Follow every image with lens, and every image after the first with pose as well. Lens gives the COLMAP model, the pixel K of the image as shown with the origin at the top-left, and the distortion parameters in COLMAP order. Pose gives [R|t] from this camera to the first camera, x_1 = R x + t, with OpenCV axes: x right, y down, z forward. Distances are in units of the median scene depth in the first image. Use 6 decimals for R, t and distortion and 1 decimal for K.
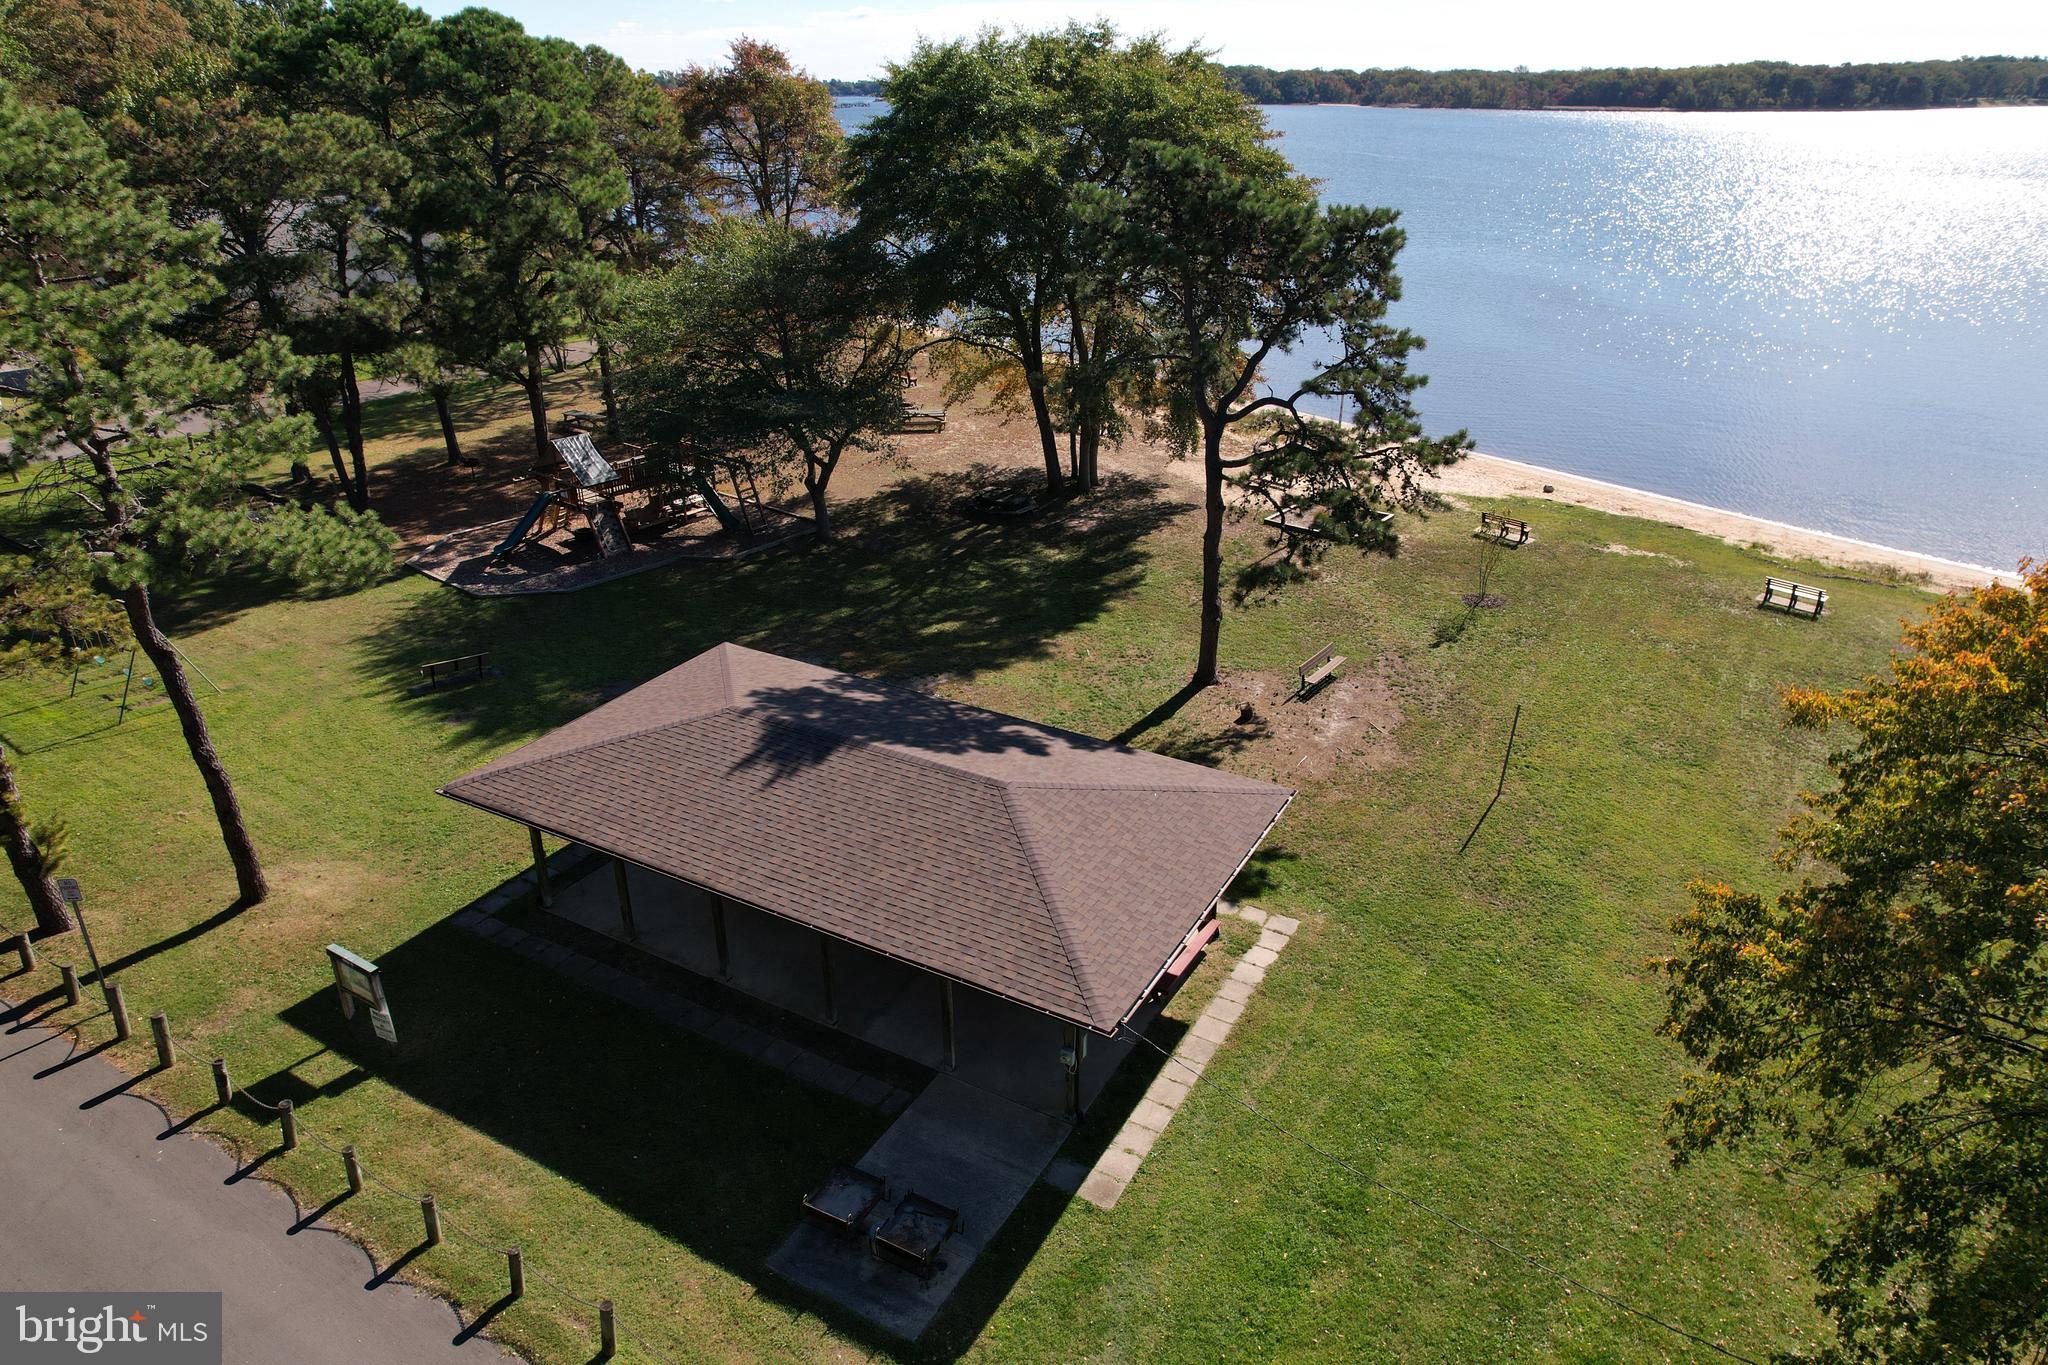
lens RADIAL K [[1316.9, 0, 1026.5], [0, 1316.9, 683.4], [0, 0, 1]] dist [-0.069099, 0.063558]
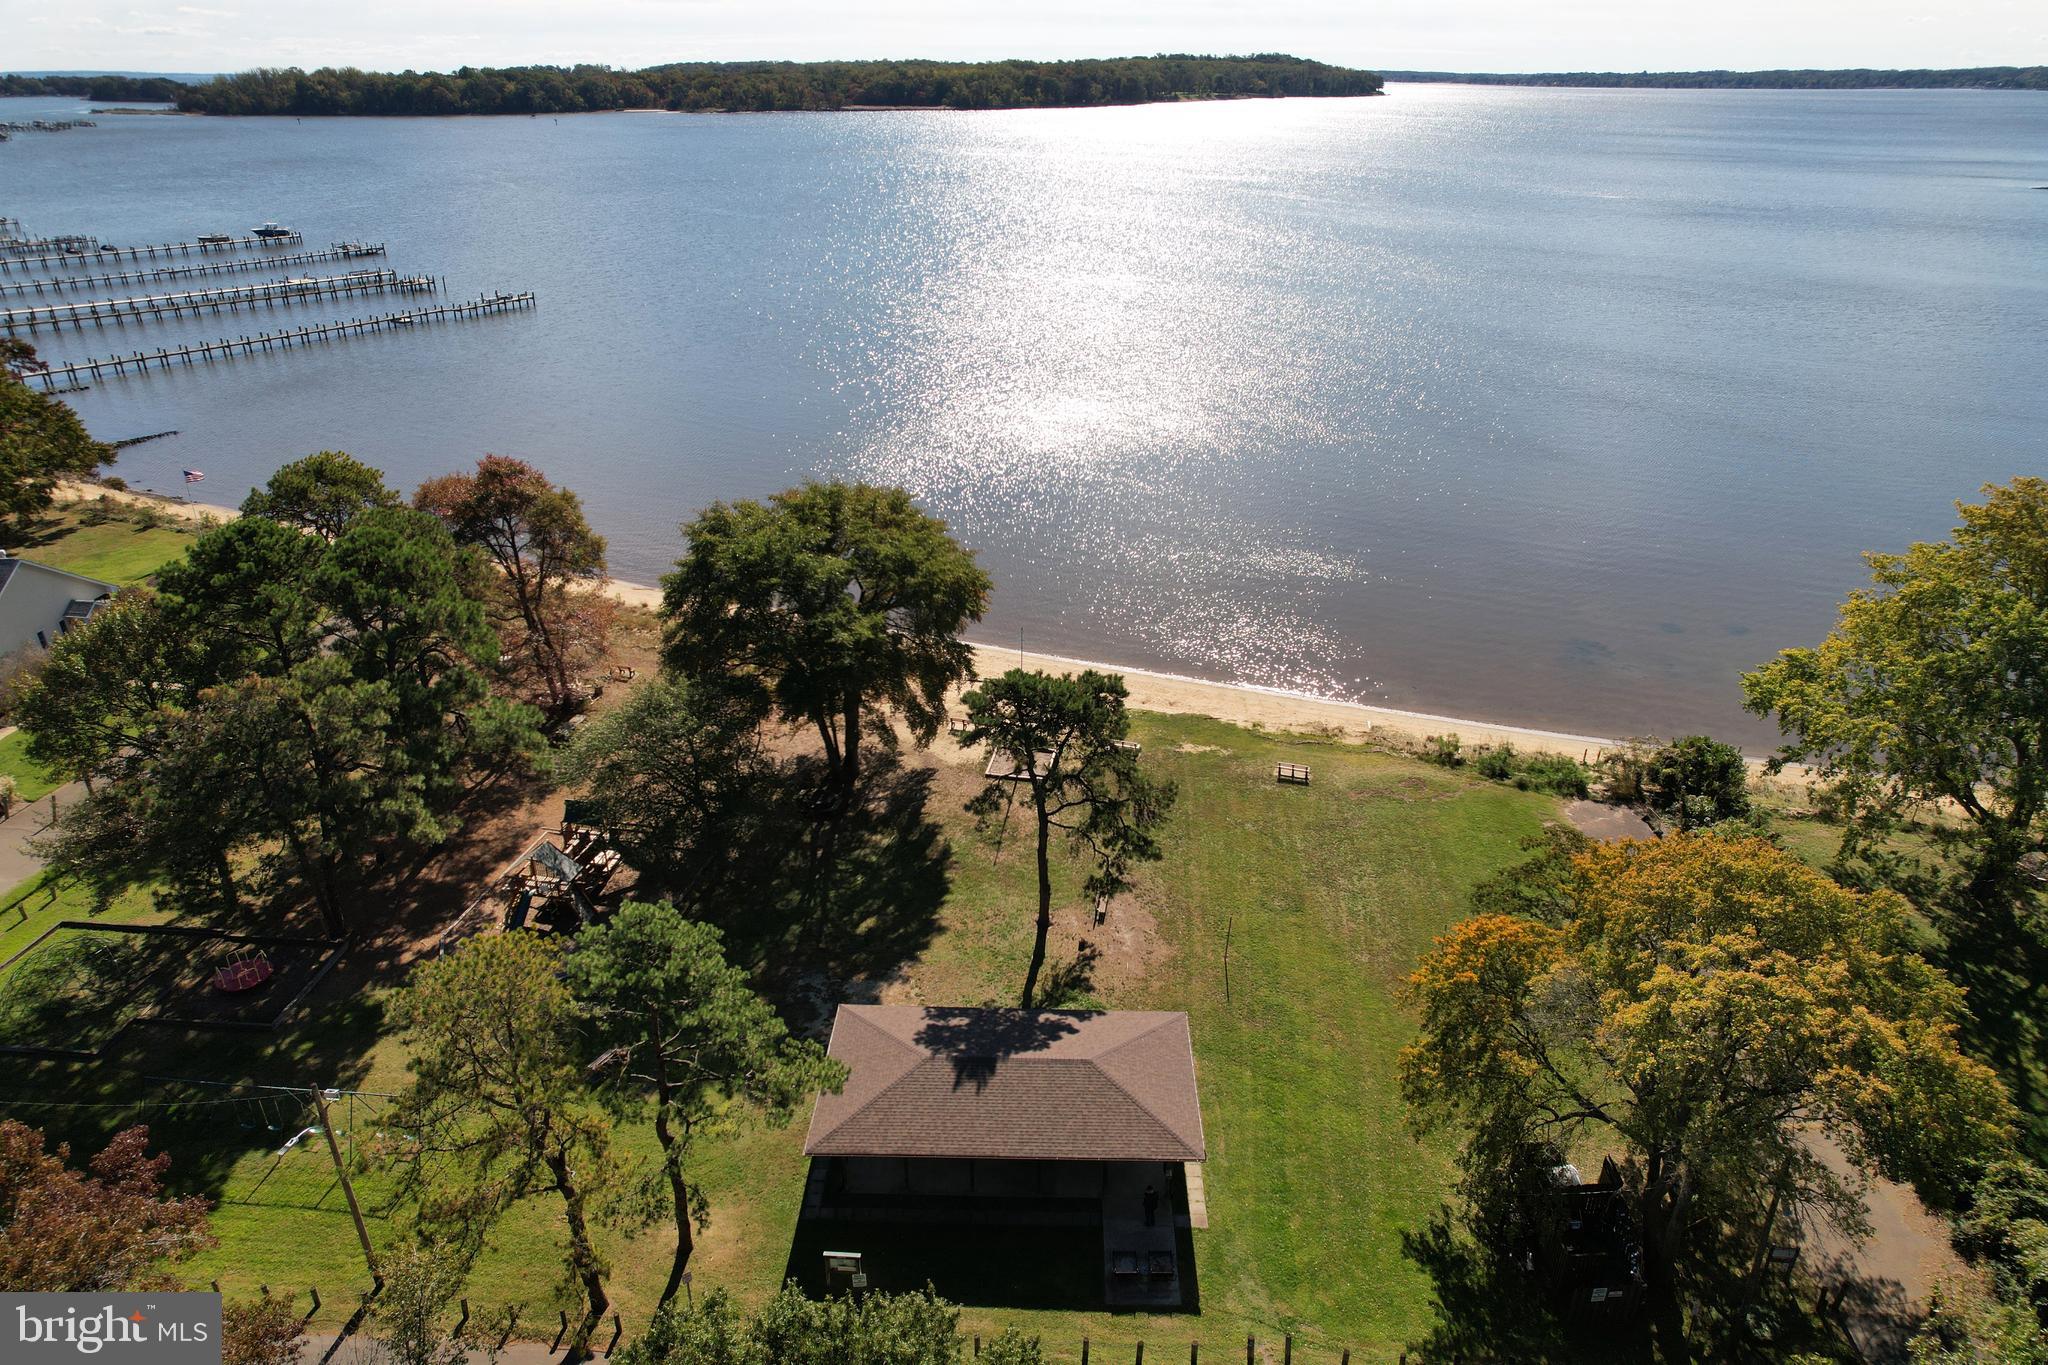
lens RADIAL K [[1316.9, 0, 1026.6], [0, 1316.9, 689.9], [0, 0, 1]] dist [-0.069099, 0.063558]
pose [[0.881944, -0.205691, 0.424106, -0.504042], [0.198049, 0.978193, 0.062572, -0.378368], [-0.427728, 0.028809, 0.903448, -0.512959]]
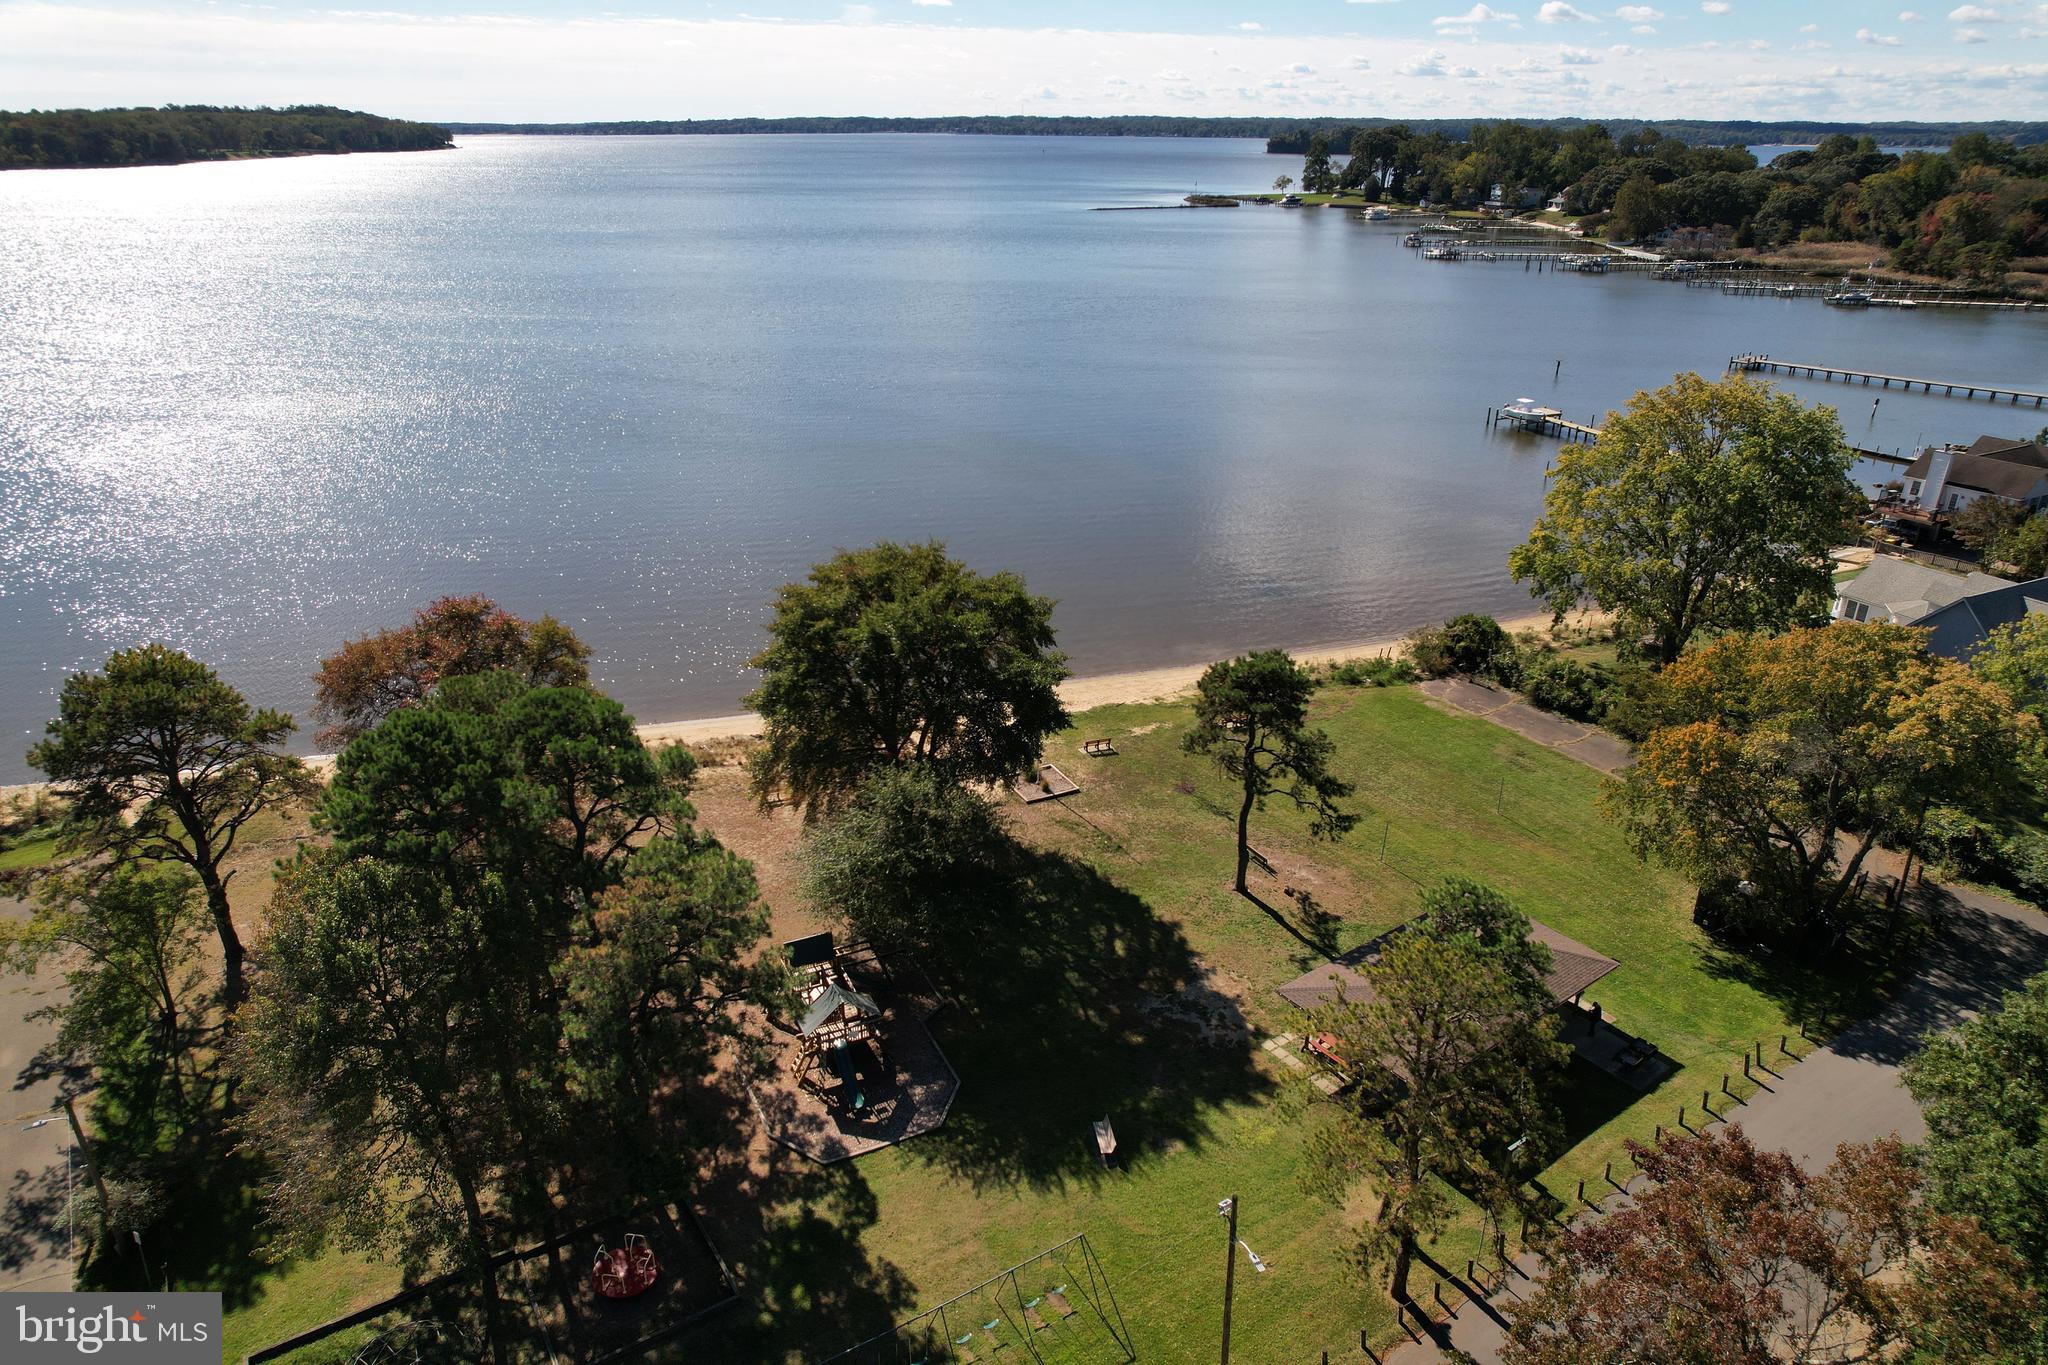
lens RADIAL K [[1316.9, 0, 1024.1], [0, 1316.9, 684.5], [0, 0, 1]] dist [-0.069099, 0.063558]
pose [[0.412561, -0.364674, 0.834750, -1.350968], [0.378052, 0.902271, 0.207326, -0.718161], [-0.828777, 0.230044, 0.510107, 0.192712]]
